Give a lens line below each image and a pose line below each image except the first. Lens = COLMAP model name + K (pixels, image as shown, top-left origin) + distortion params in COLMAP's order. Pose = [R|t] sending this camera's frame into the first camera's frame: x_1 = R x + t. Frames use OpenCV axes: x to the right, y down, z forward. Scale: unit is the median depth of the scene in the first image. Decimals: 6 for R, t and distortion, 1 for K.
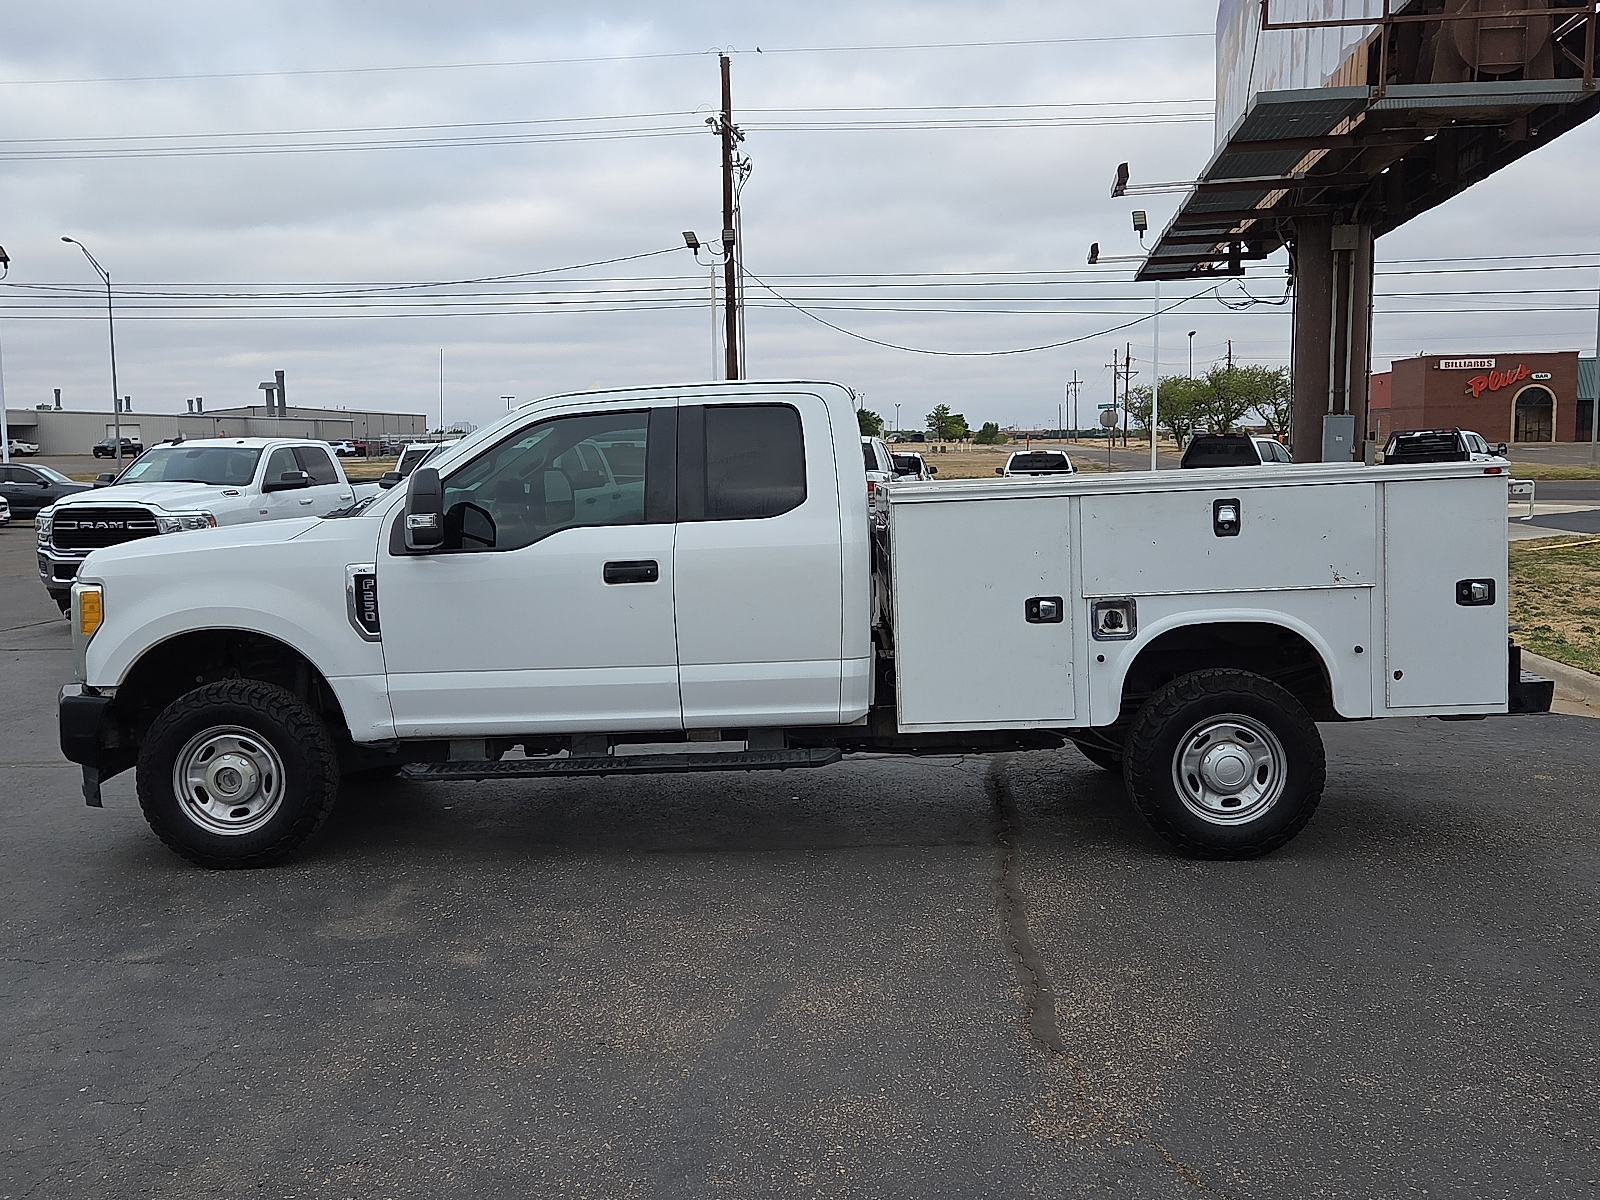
lens RADIAL K [[1623.1, 0, 800.0], [0, 1623.1, 600.0], [0, 0, 1]] dist [-0.020132, -0.013771]
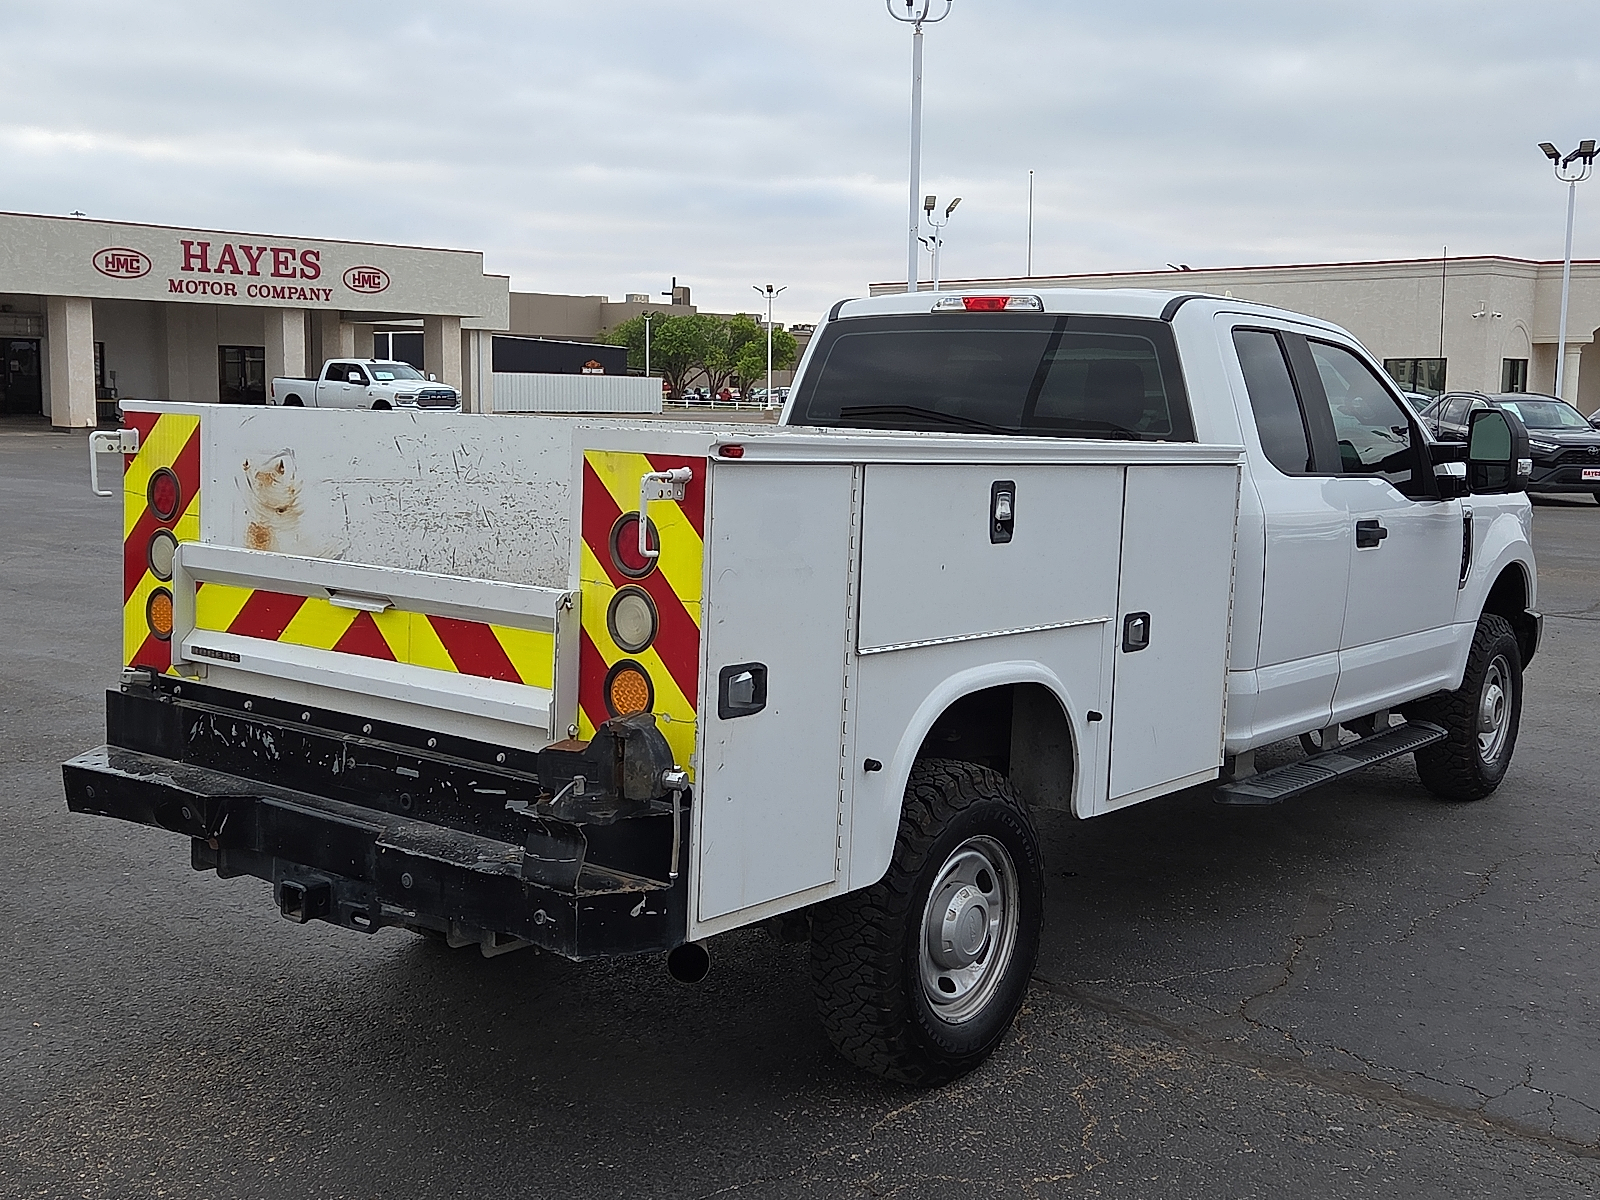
lens RADIAL K [[1936.0, 0, 800.0], [0, 1936.0, 600.0], [0, 0, 1]] dist [0.025501, -0.003294]
pose [[-0.623828, 0.082468, -0.777199, 0.865867], [-0.088688, 0.980525, 0.175229, -0.137374], [0.776513, 0.178241, -0.604365, 1.369887]]
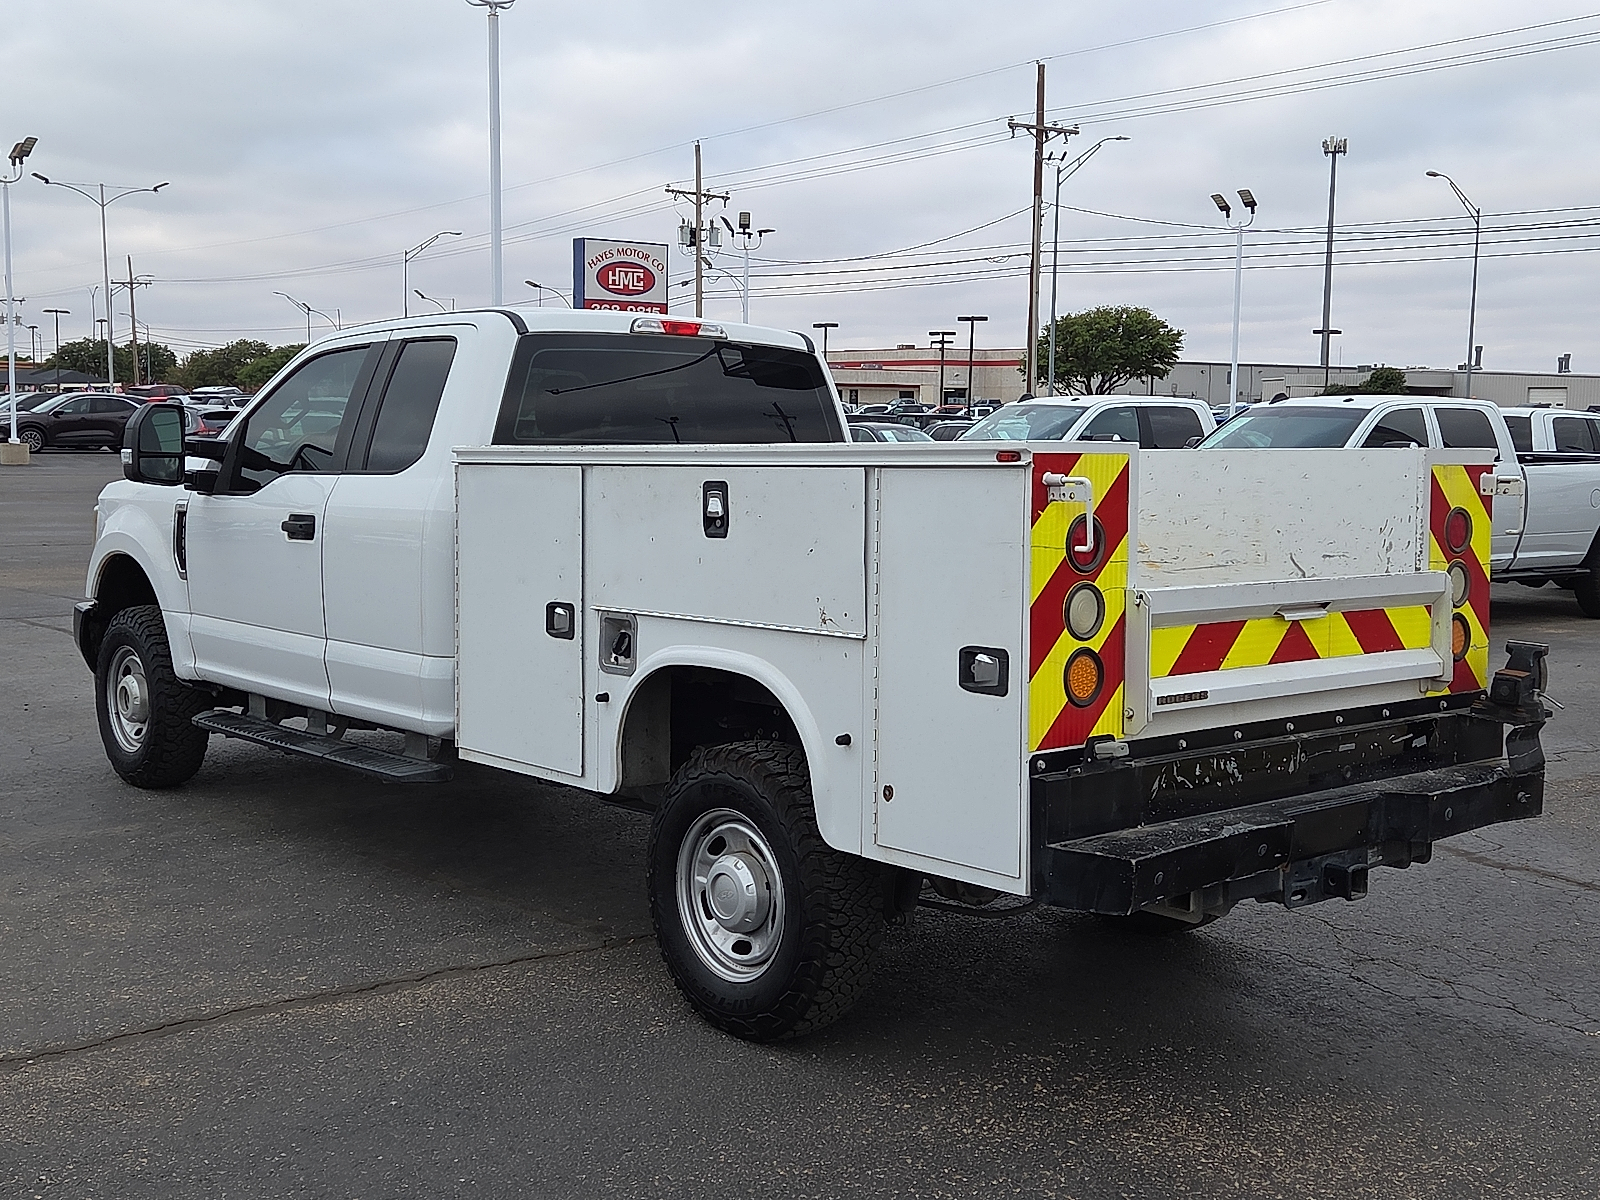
lens RADIAL K [[1936.0, 0, 800.0], [0, 1936.0, 600.0], [0, 0, 1]] dist [0.025501, -0.003294]
pose [[0.673682, 0.100856, -0.732107, 0.858690], [-0.099658, 0.993993, 0.045229, -0.052876], [0.732271, 0.042490, 0.679686, 0.486109]]
